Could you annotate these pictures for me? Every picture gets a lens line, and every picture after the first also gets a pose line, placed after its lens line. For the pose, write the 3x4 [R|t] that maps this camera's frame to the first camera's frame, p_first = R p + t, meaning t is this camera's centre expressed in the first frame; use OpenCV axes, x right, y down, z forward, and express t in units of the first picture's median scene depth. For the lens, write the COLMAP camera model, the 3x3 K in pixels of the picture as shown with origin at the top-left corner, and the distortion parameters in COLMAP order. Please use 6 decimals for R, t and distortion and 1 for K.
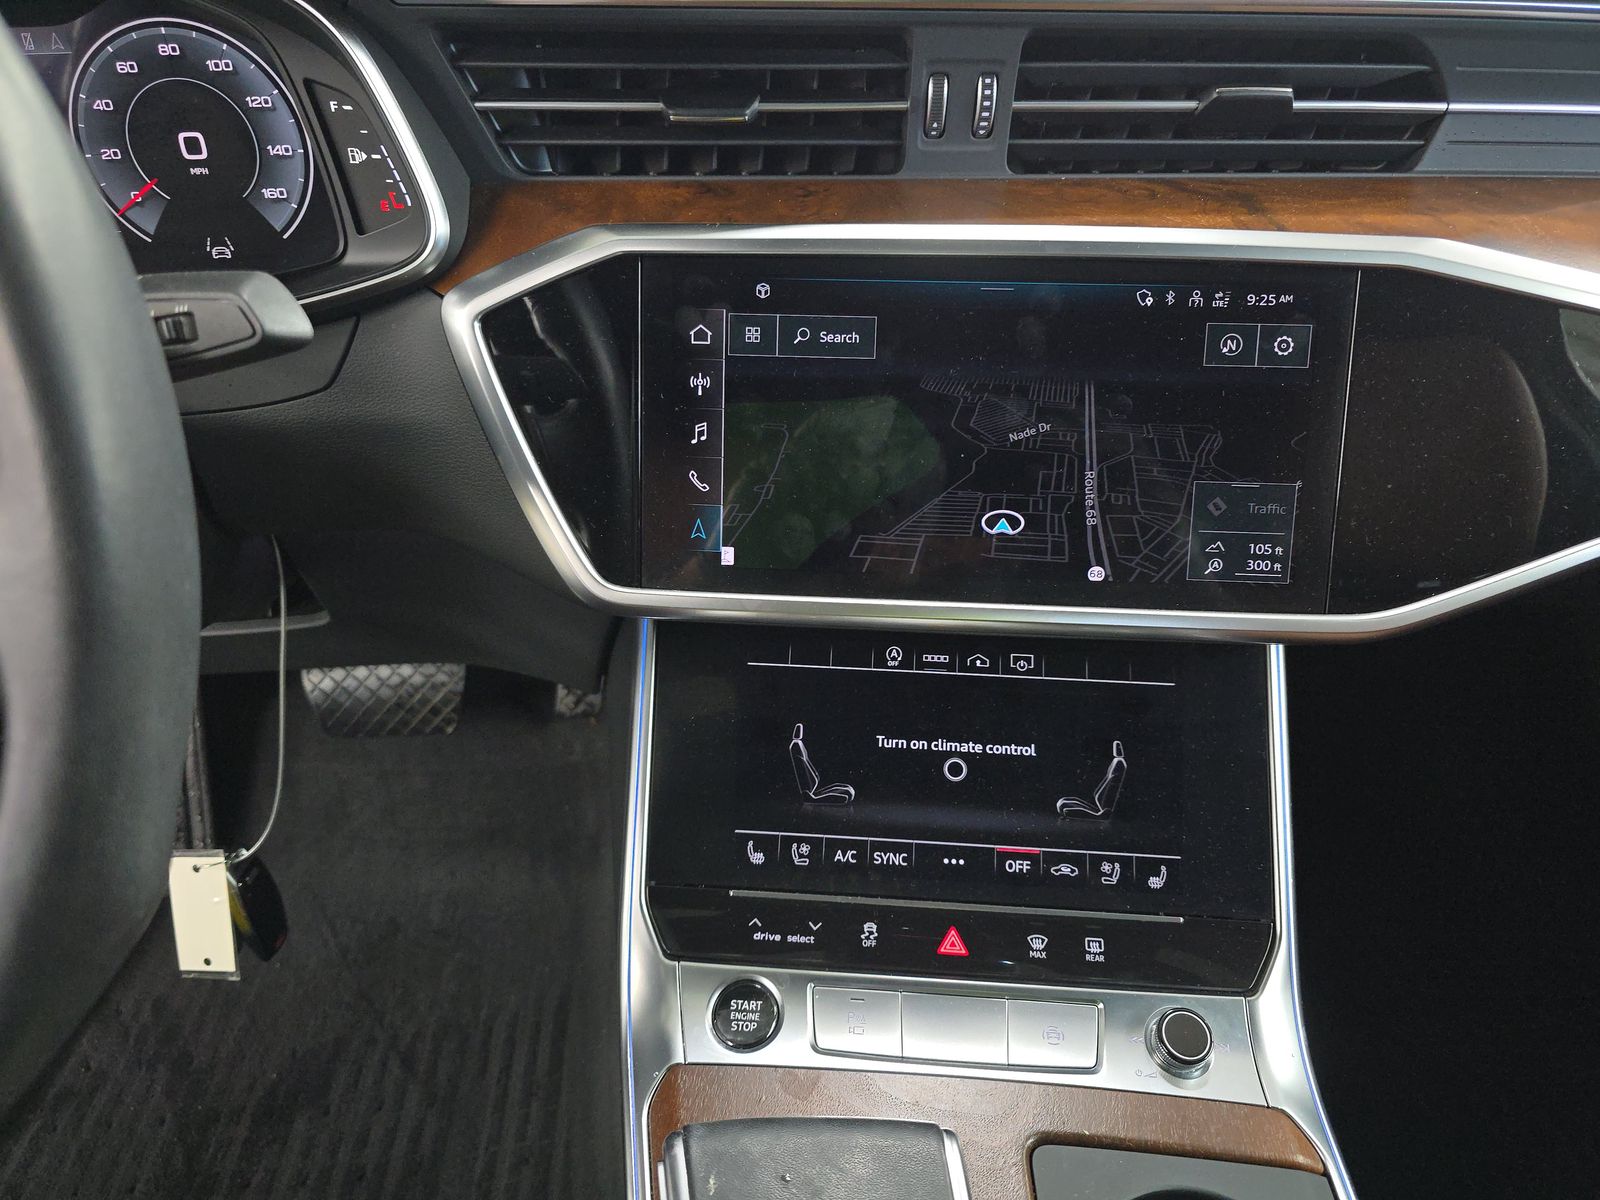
lens RADIAL K [[1129.8, 0, 786.9], [0, 1129.8, 594.1], [0, 0, 1]] dist [0.043763, -0.024890]
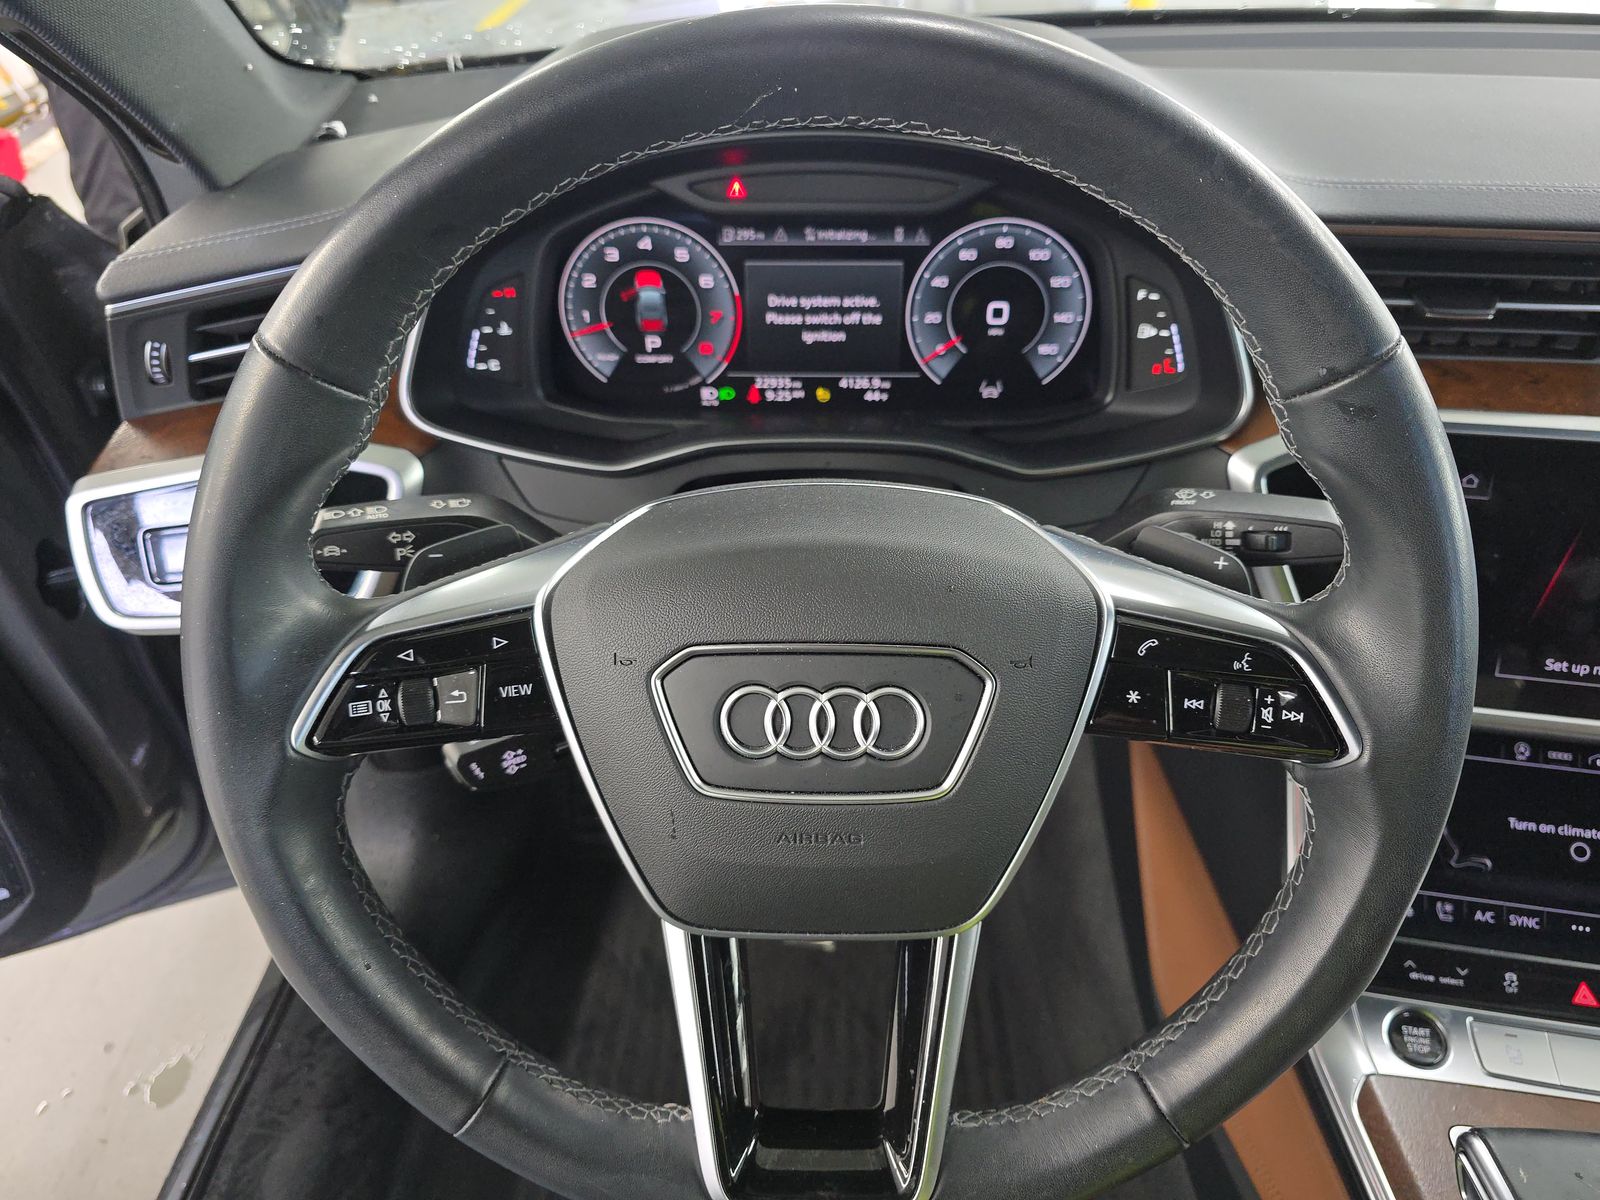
lens RADIAL K [[1129.8, 0, 803.9], [0, 1129.8, 608.7], [0, 0, 1]] dist [0.043763, -0.024890]
pose [[0.995951, 0.060998, -0.066037, -0.627350], [-0.058169, 0.997339, 0.043946, -0.111032], [0.068542, -0.039927, 0.996849, -0.266117]]
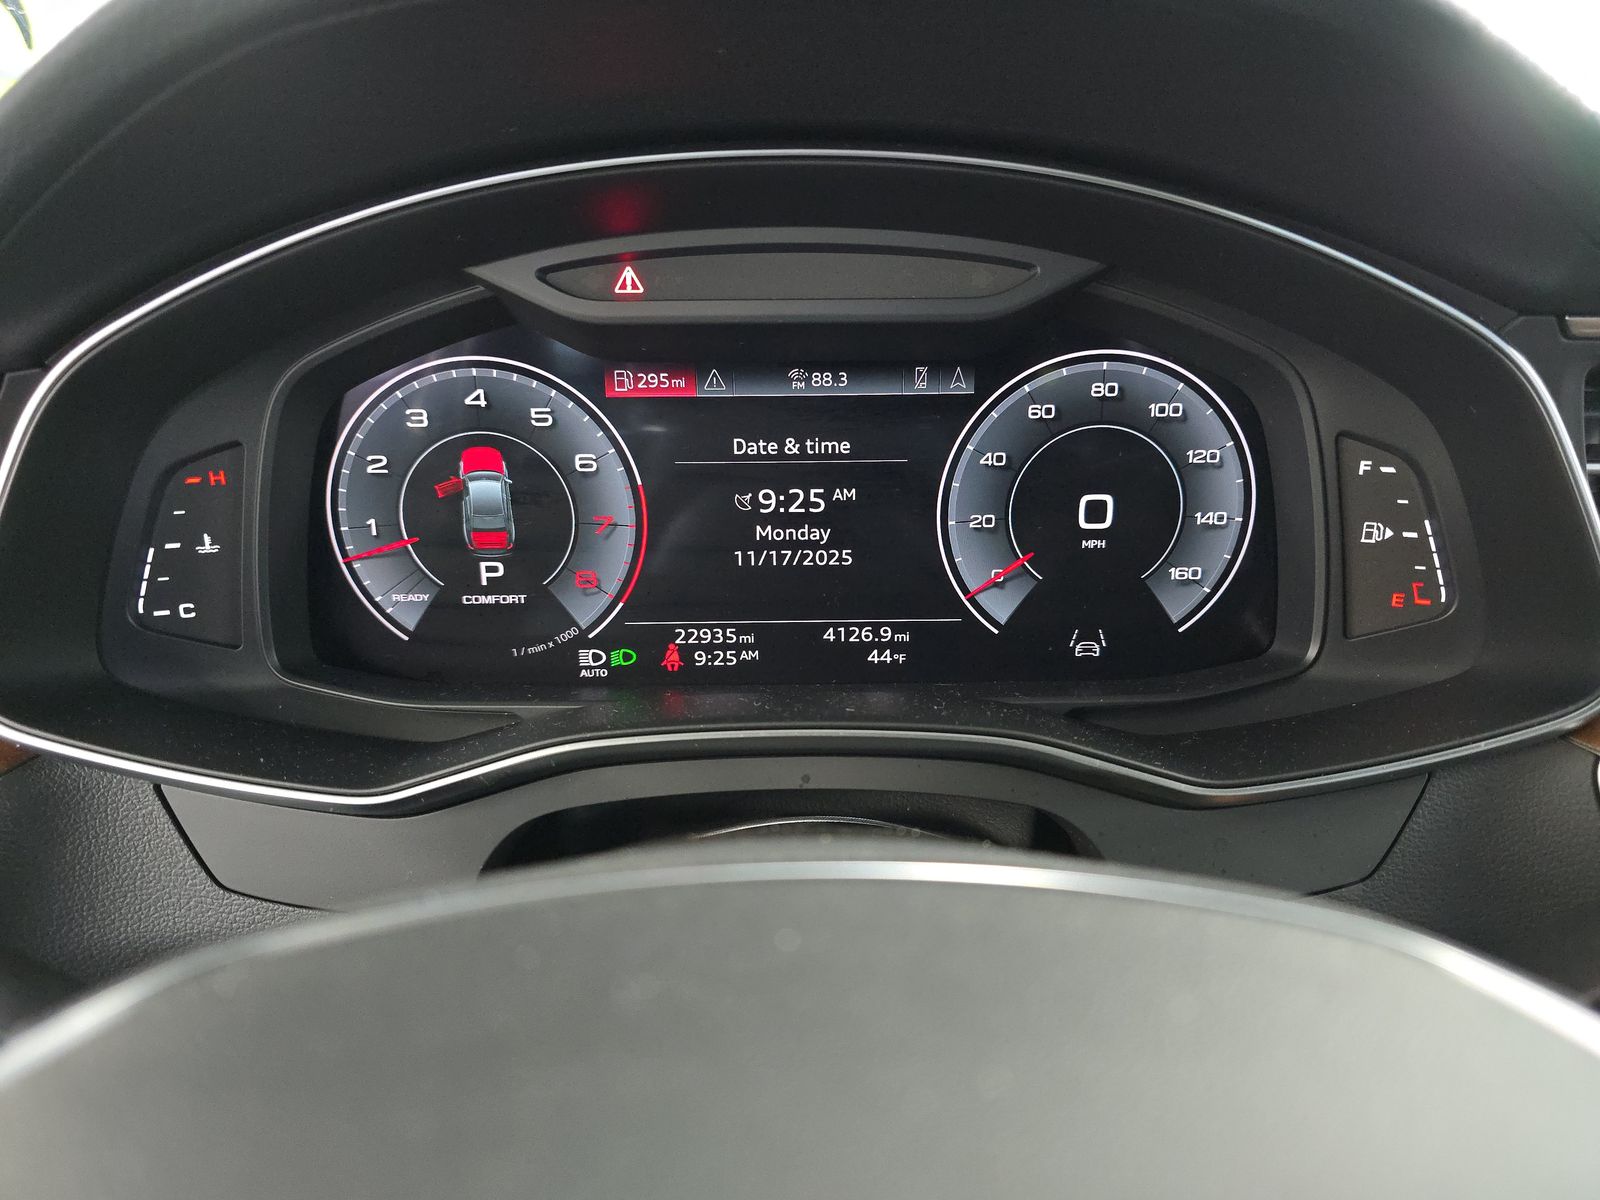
lens RADIAL K [[1129.8, 0, 801.5], [0, 1129.8, 603.0], [0, 0, 1]] dist [0.043763, -0.024890]
pose [[0.998287, 0.027609, -0.051575, -0.663650], [-0.038408, 0.974324, -0.221852, -0.170197], [0.044126, 0.223453, 0.973715, 0.311542]]
